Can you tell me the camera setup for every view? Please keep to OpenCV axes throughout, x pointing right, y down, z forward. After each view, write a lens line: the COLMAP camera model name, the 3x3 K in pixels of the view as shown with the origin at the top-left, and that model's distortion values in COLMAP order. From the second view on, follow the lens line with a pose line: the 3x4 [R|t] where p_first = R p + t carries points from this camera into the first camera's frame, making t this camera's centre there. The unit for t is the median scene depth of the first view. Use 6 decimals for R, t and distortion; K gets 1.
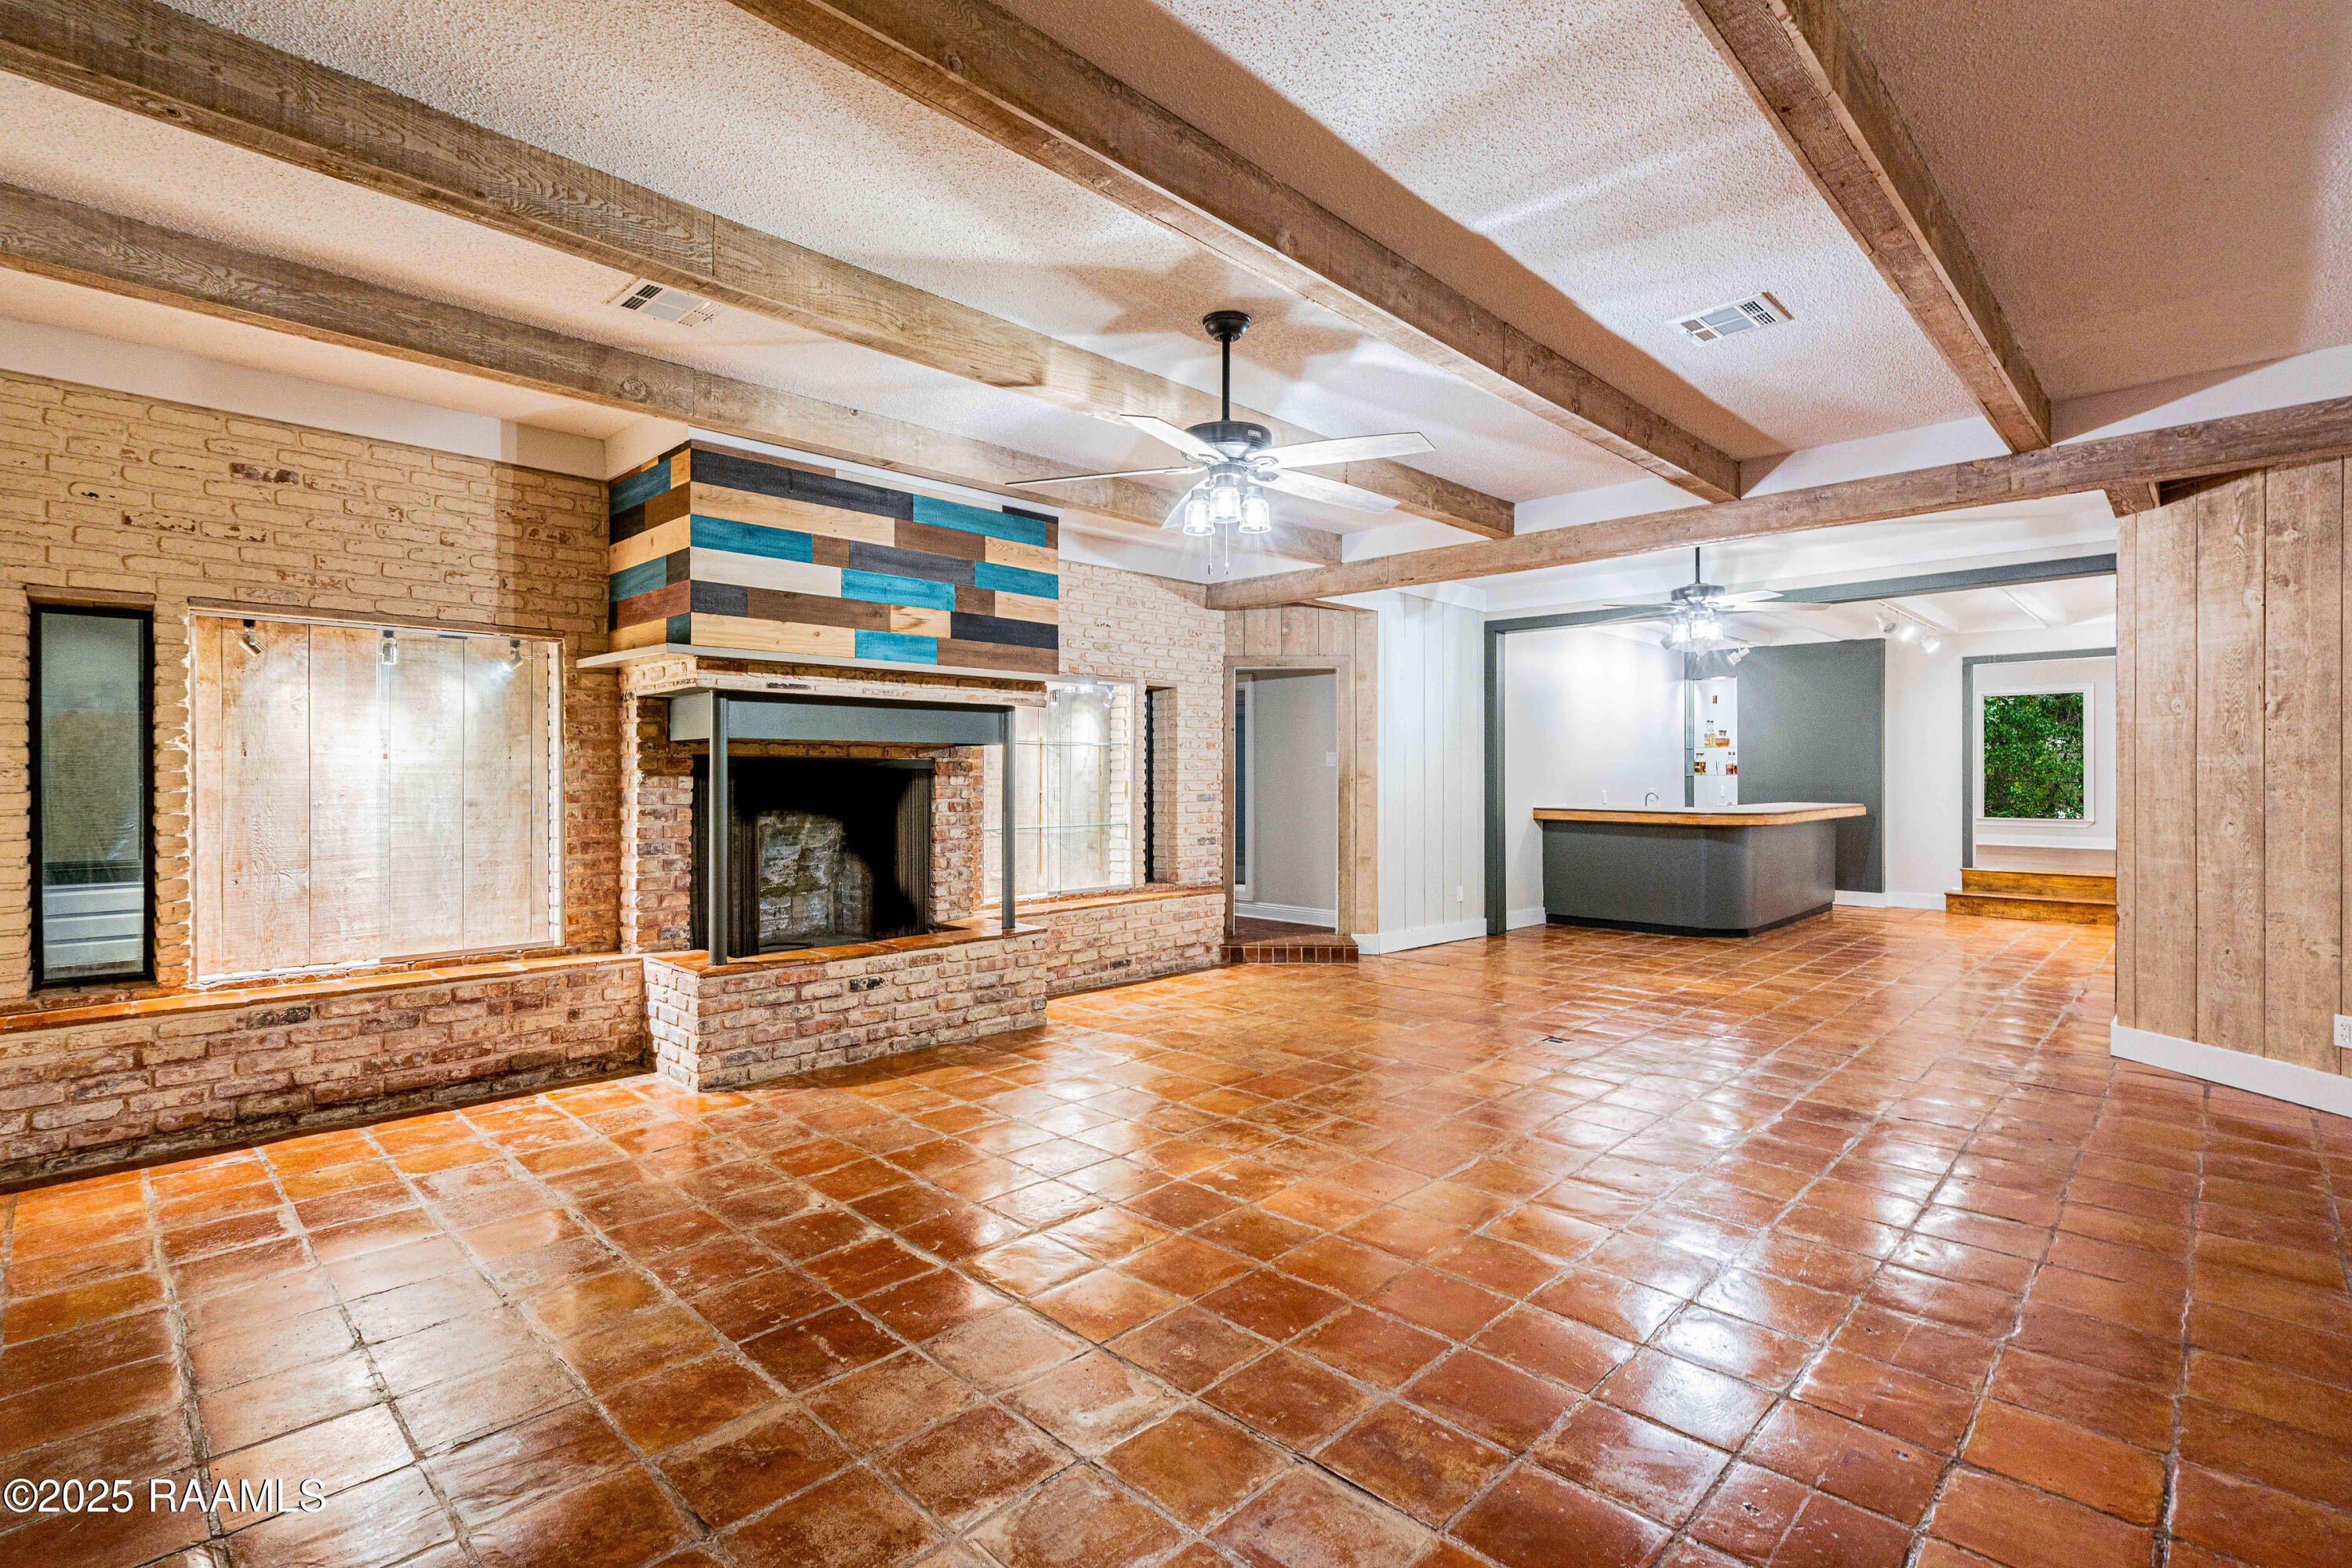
lens RADIAL K [[1086.0, 0, 1170.7], [0, 1086.0, 773.6], [0, 0, 1]] dist [-0.003484, 0.002869]
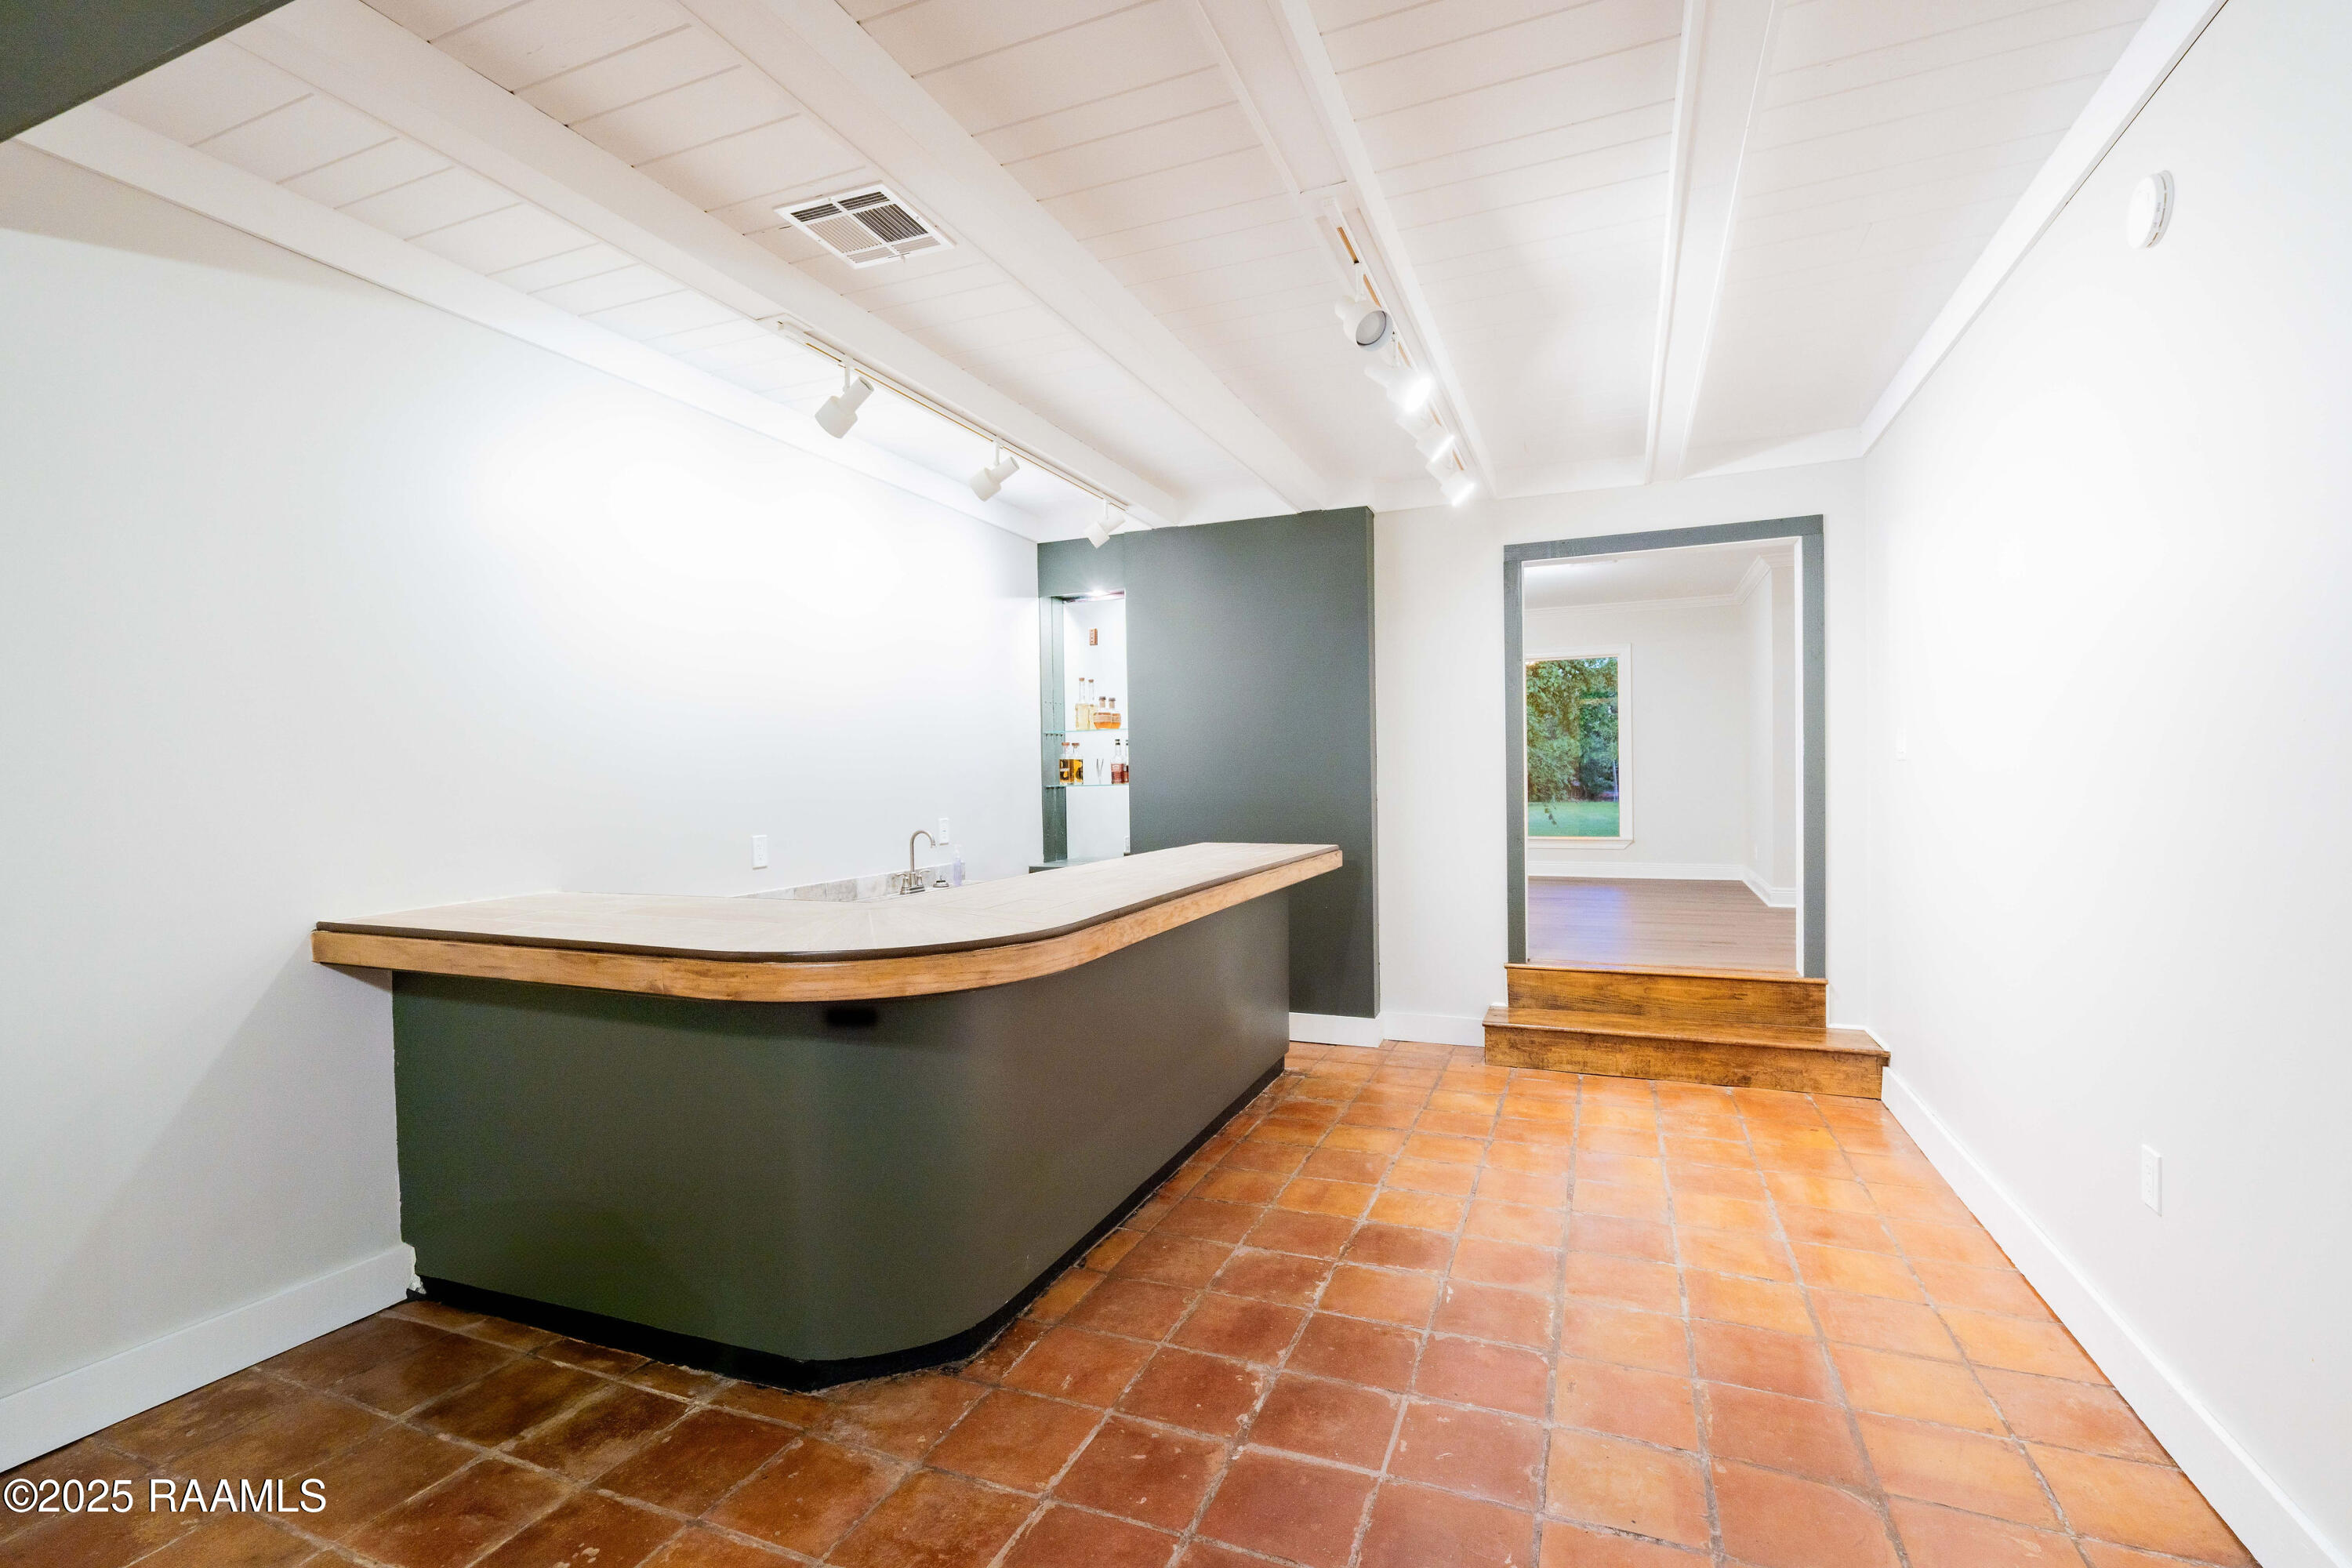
lens RADIAL K [[1086.0, 0, 1172.3], [0, 1086.0, 785.7], [0, 0, 1]] dist [-0.003484, 0.002869]
pose [[0.927100, -0.017664, 0.374398, 0.388434], [0.014753, 0.999835, 0.010638, -0.003478], [-0.374524, -0.004339, 0.927207, 0.577966]]
